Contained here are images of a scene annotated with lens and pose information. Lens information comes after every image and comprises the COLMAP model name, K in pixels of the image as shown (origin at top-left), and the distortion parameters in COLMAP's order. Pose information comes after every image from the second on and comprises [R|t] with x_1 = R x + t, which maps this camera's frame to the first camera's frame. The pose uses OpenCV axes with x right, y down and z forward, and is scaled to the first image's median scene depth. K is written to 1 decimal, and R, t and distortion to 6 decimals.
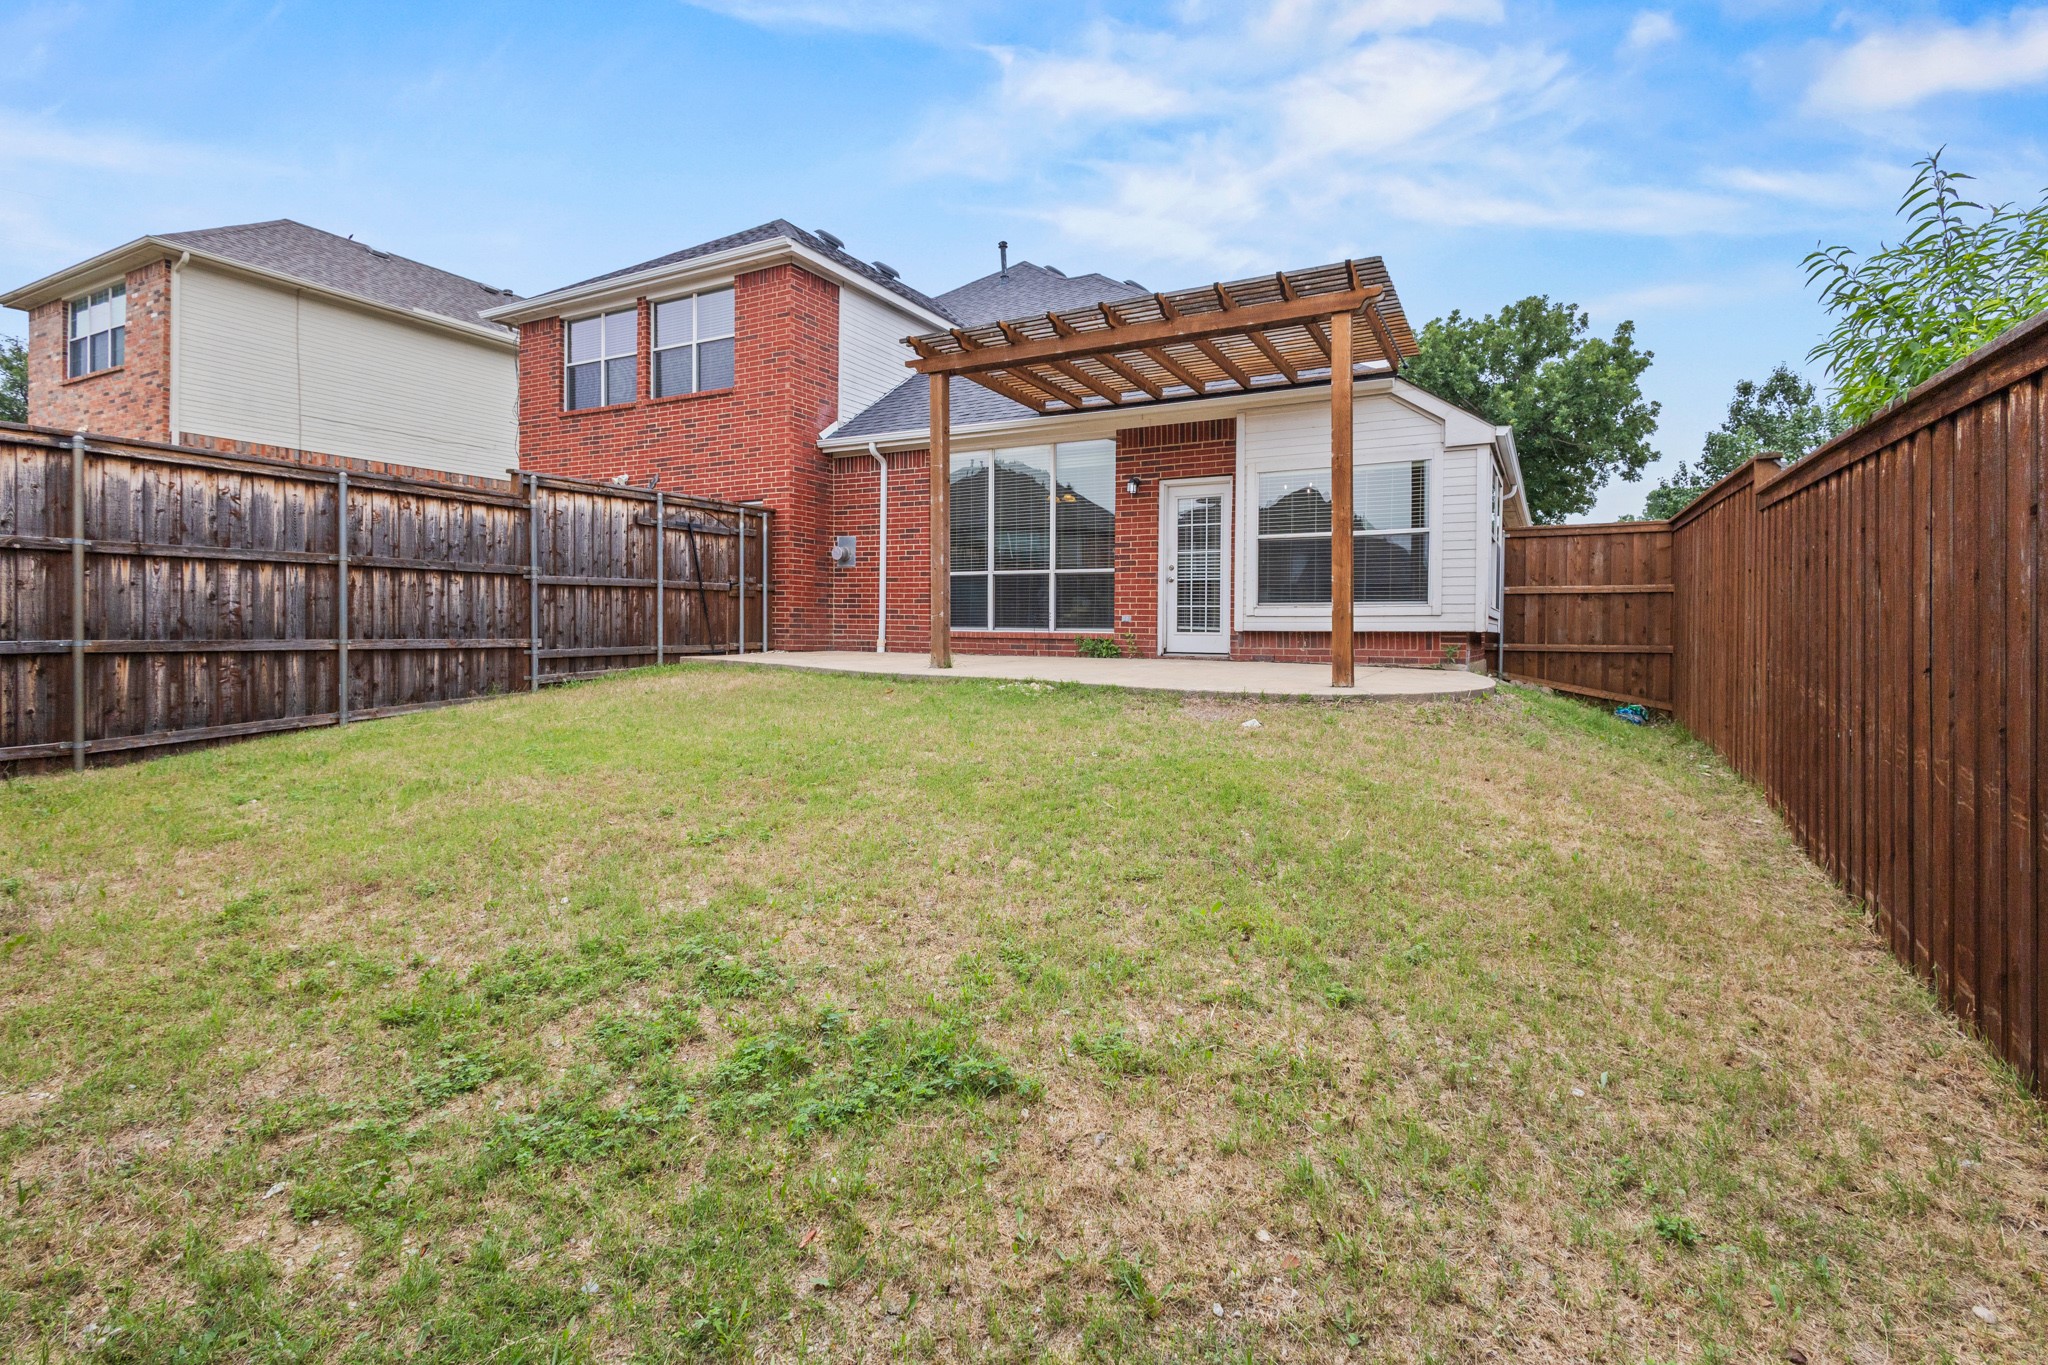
lens RADIAL K [[934.6, 0, 1025.1], [0, 934.6, 623.4], [0, 0, 1]] dist [0.011102, 0.001735]
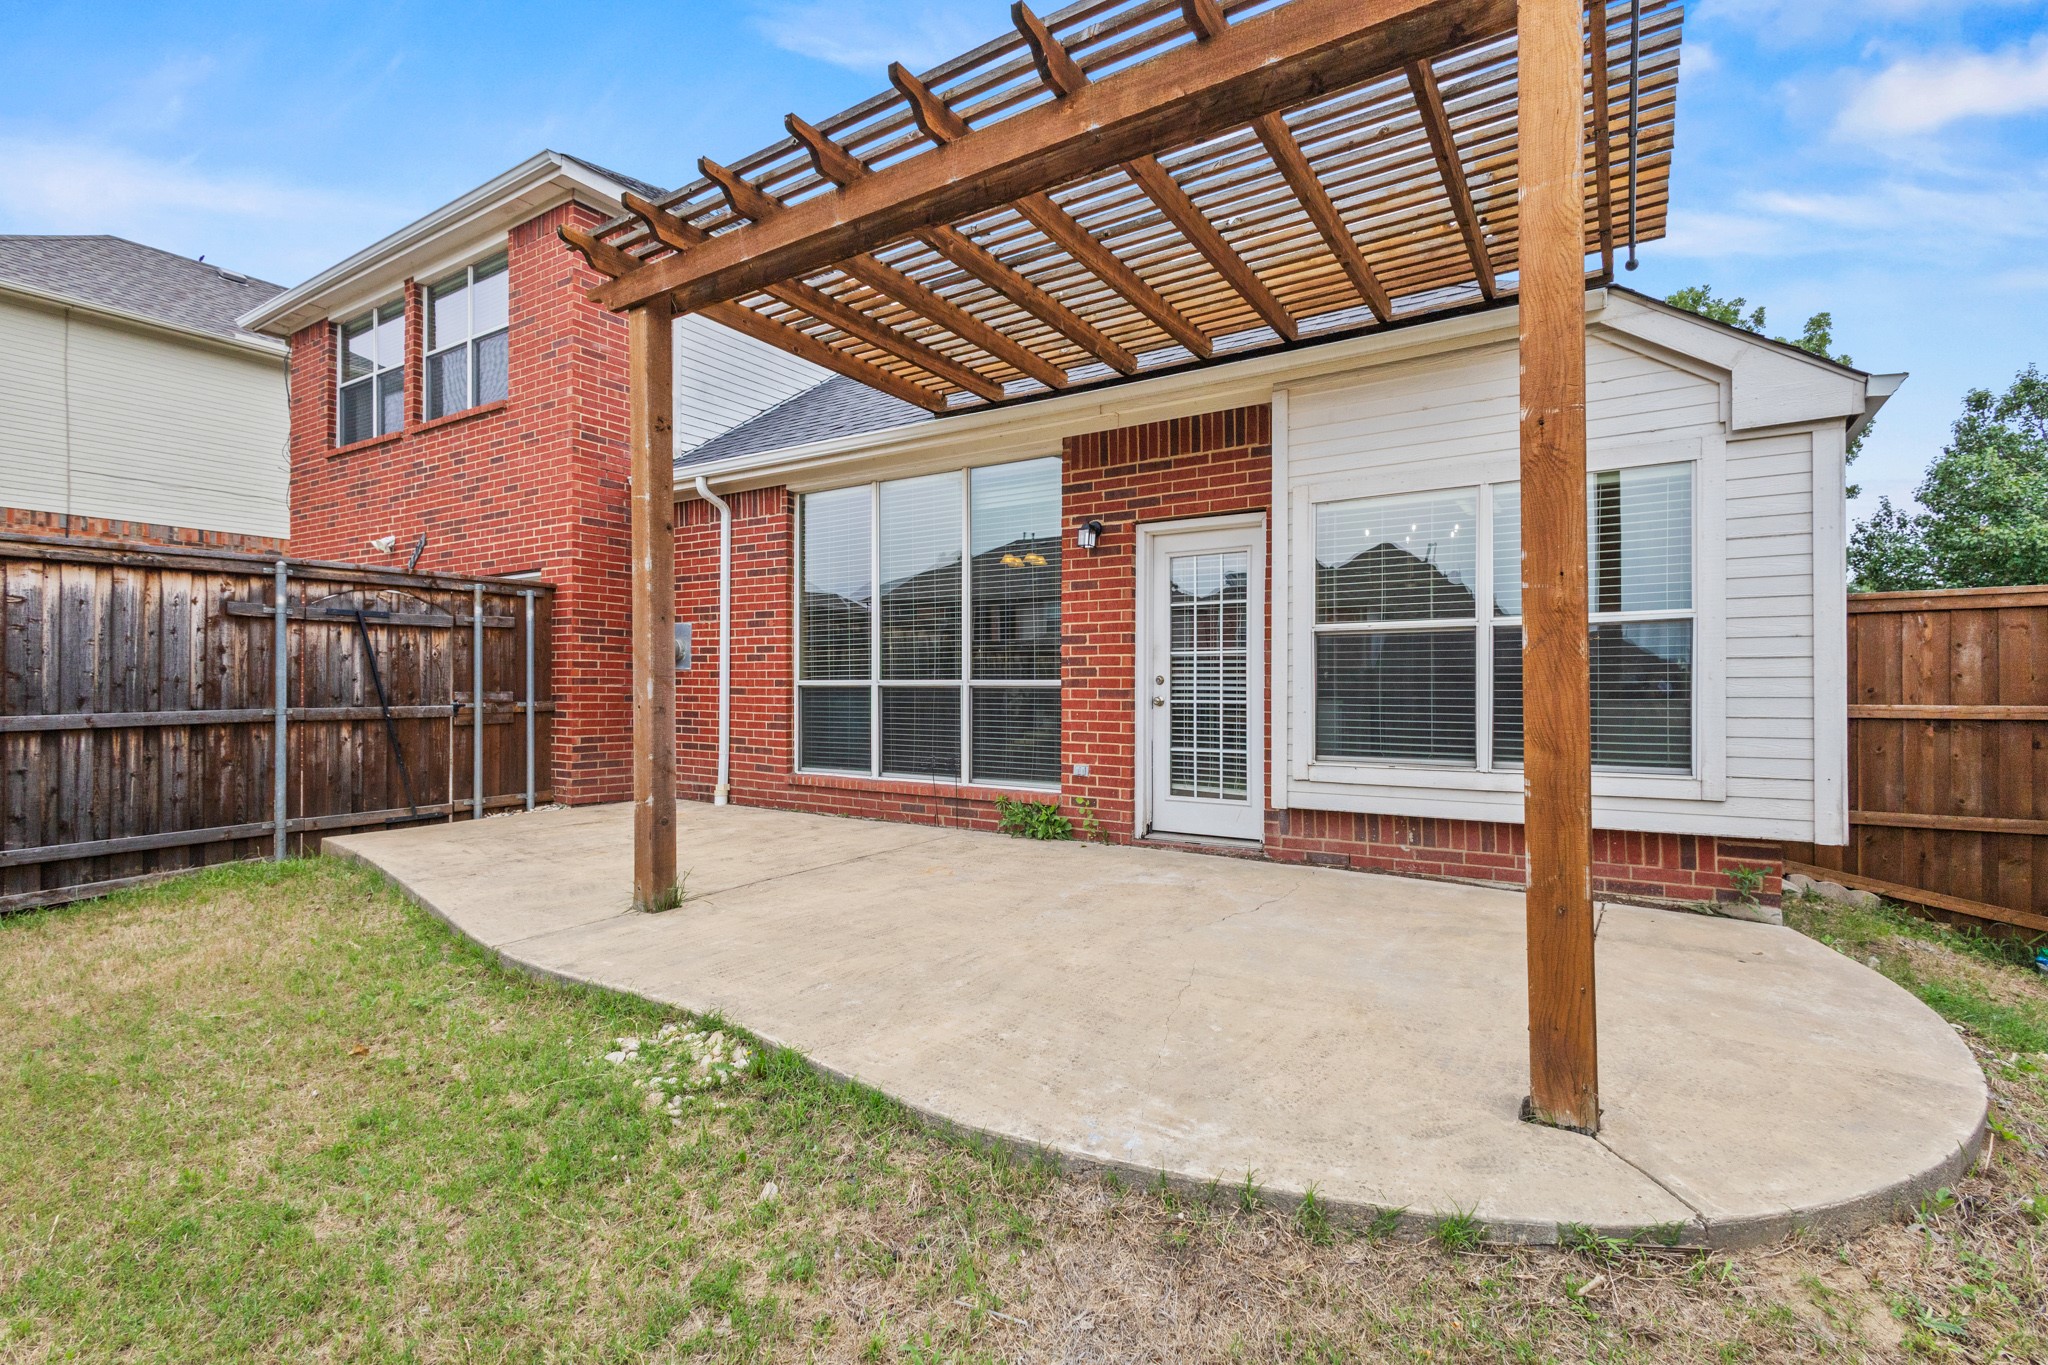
lens RADIAL K [[934.6, 0, 1027.6], [0, 934.6, 679.5], [0, 0, 1]] dist [0.011102, 0.001735]
pose [[0.997441, -0.008274, -0.071008, 0.121229], [0.007757, 0.999941, -0.007549, -0.057970], [0.071066, 0.006979, 0.997447, 0.450526]]
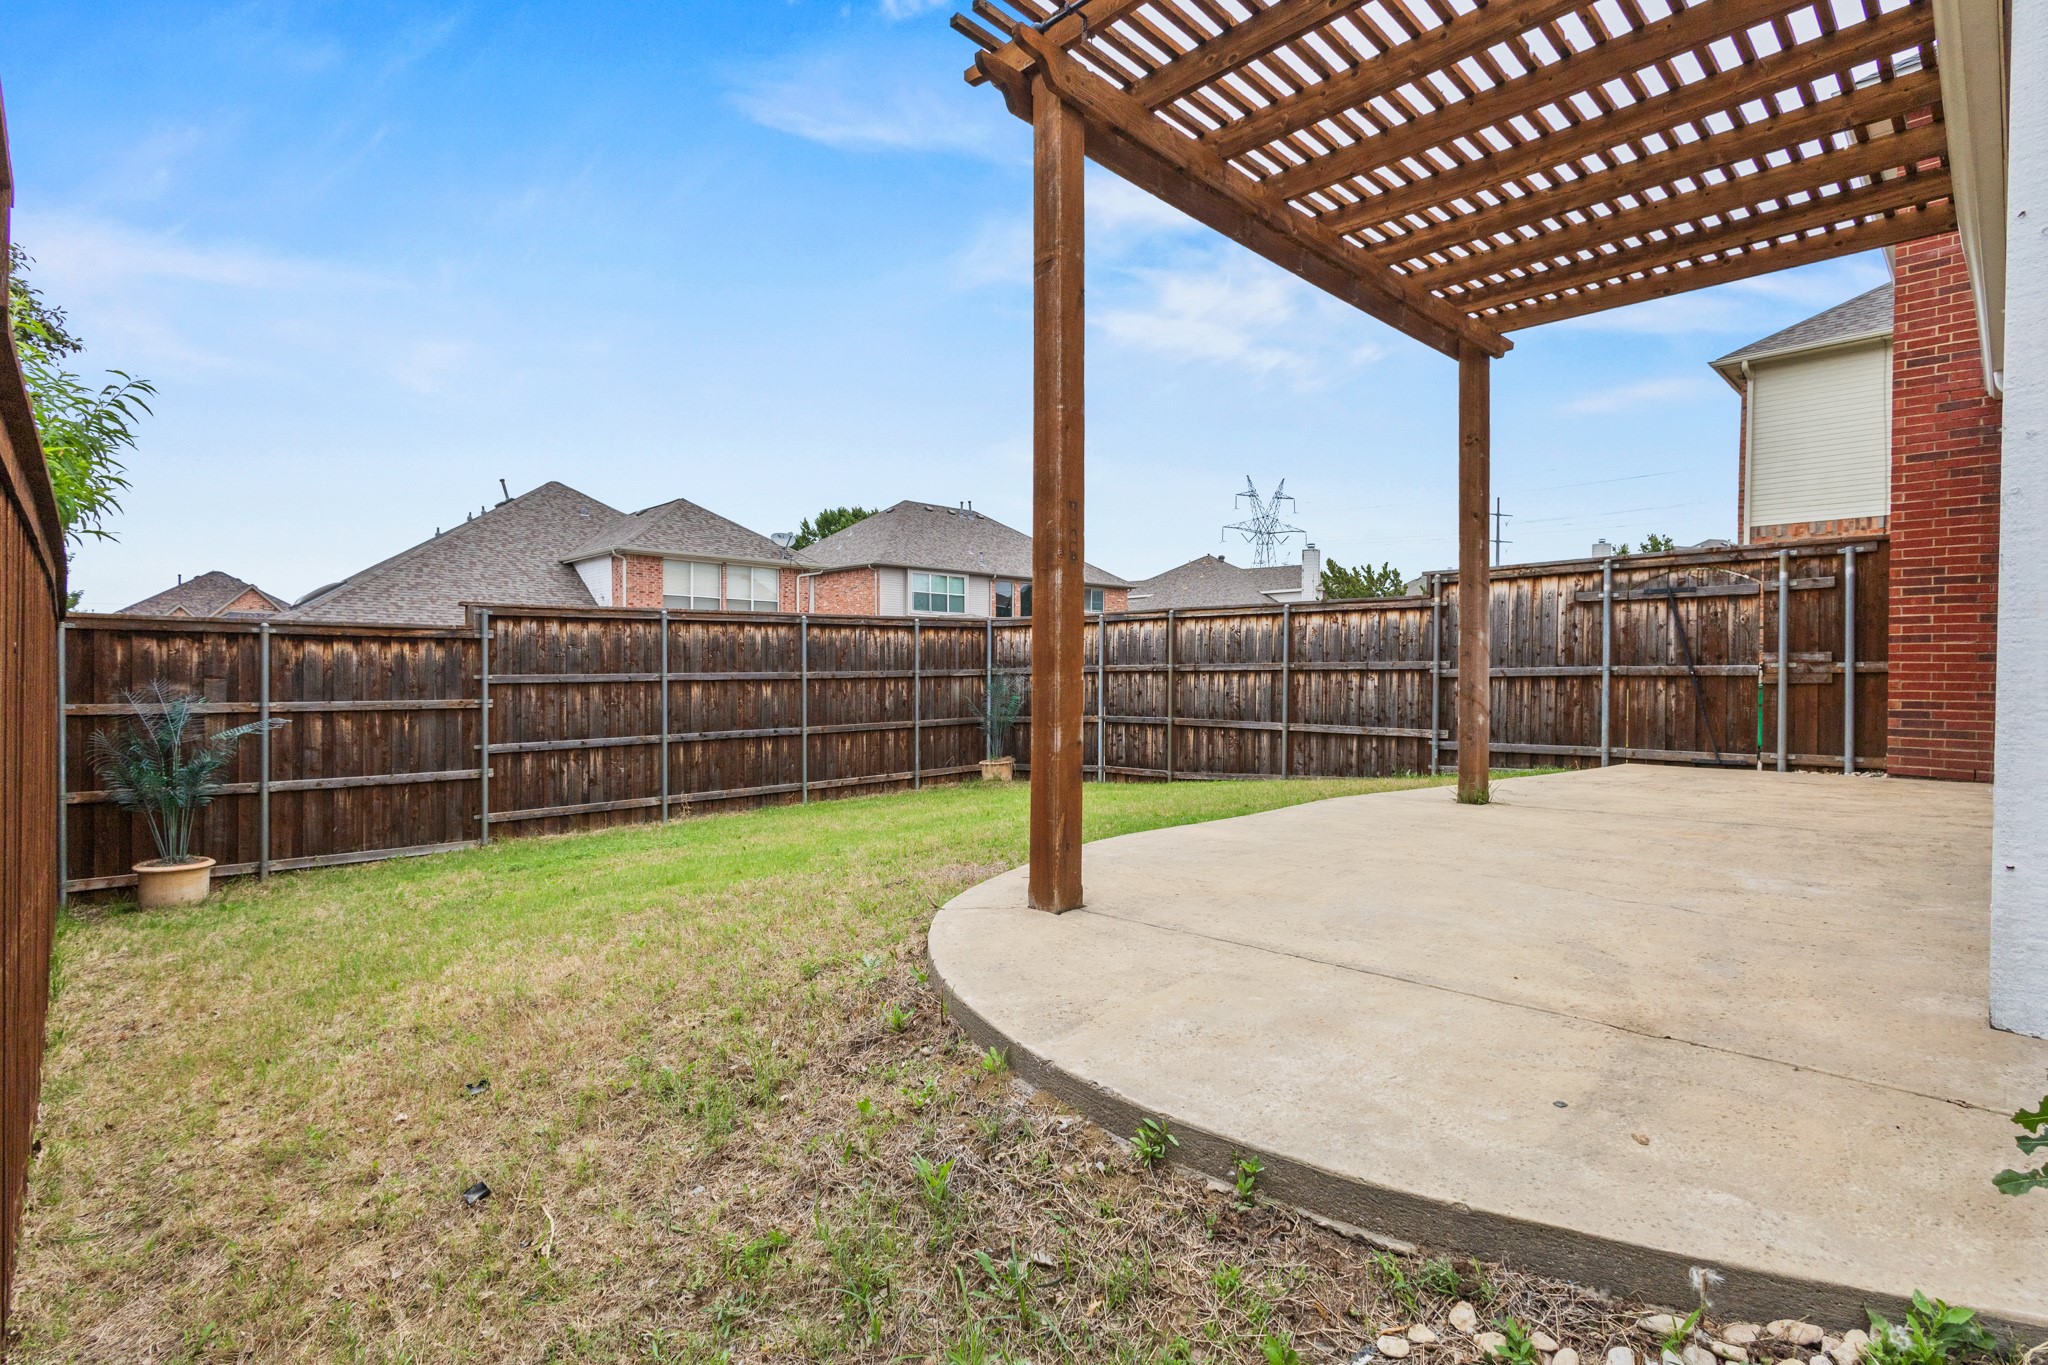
lens RADIAL K [[934.6, 0, 1037.8], [0, 934.6, 679.9], [0, 0, 1]] dist [0.011102, 0.001735]
pose [[-0.277990, -0.004498, -0.960574, 0.535999], [-0.004455, 0.999984, -0.003393, -0.030570], [0.960574, 0.003336, -0.278005, 0.764404]]
